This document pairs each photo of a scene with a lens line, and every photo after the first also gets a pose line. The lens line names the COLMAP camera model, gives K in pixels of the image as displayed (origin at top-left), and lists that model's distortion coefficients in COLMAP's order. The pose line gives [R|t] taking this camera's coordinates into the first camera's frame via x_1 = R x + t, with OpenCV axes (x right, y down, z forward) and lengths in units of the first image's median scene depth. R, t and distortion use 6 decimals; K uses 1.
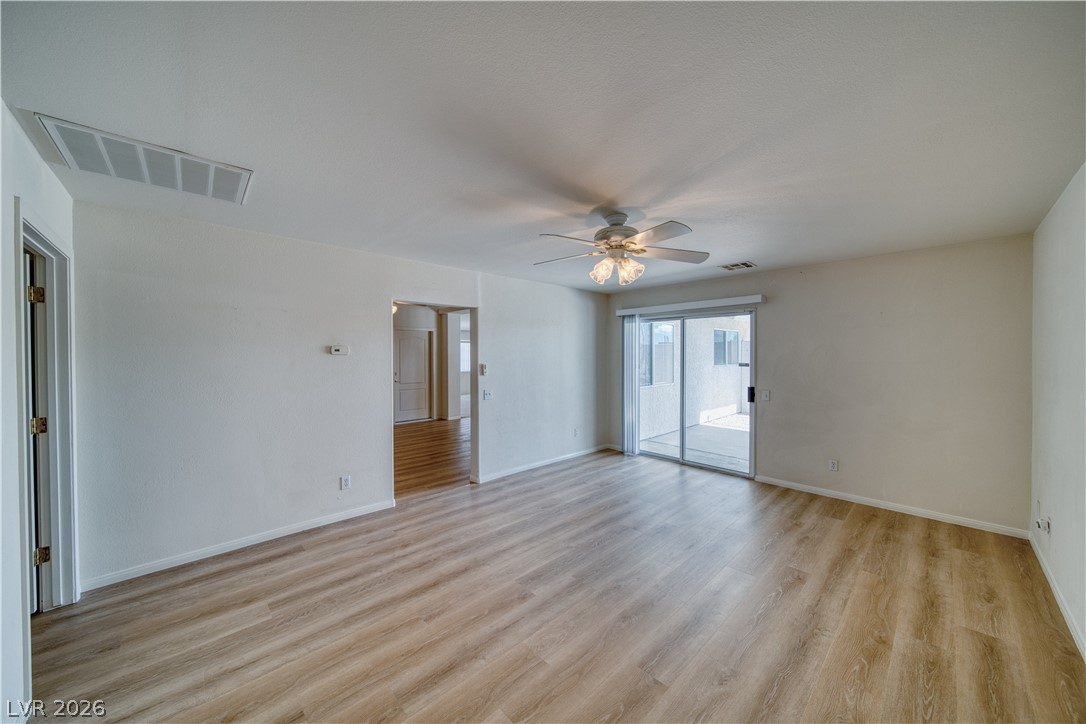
lens RADIAL K [[380.1, 0, 546.8], [0, 380.1, 359.9], [0, 0, 1]] dist [-0.001613, -0.000104]
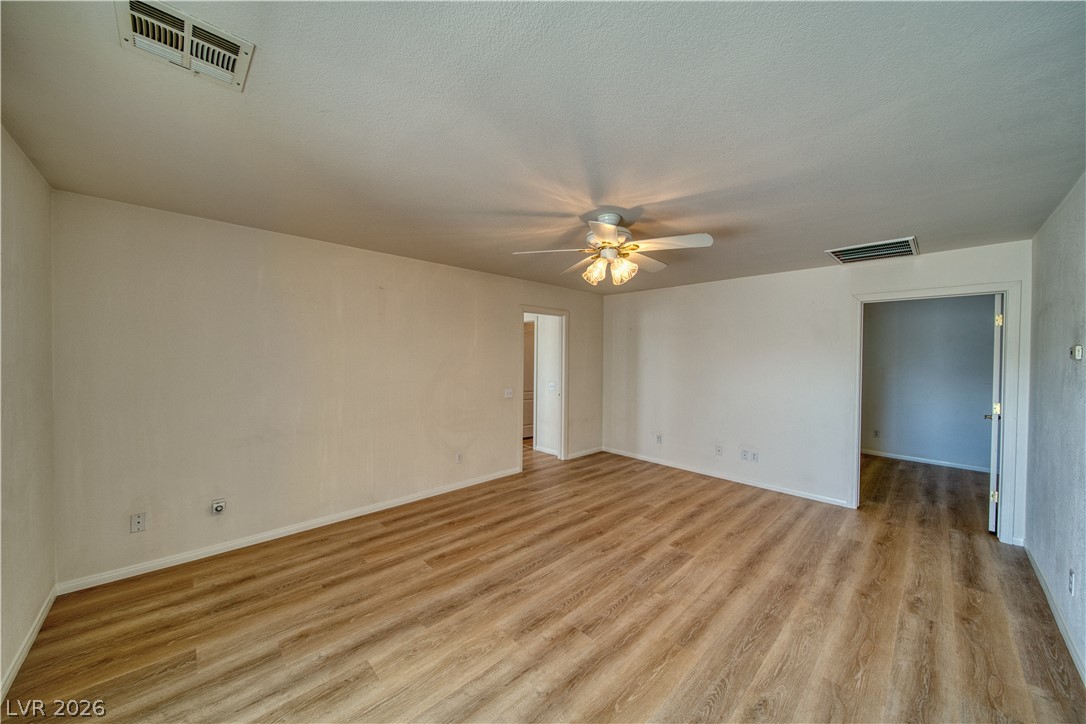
lens RADIAL K [[380.1, 0, 539.1], [0, 380.1, 359.0], [0, 0, 1]] dist [-0.001613, -0.000104]
pose [[-0.999886, -0.009611, 0.011681, 0.360061], [-0.009412, 0.999812, 0.016937, -0.024279], [-0.011842, 0.016825, -0.999788, 2.052718]]
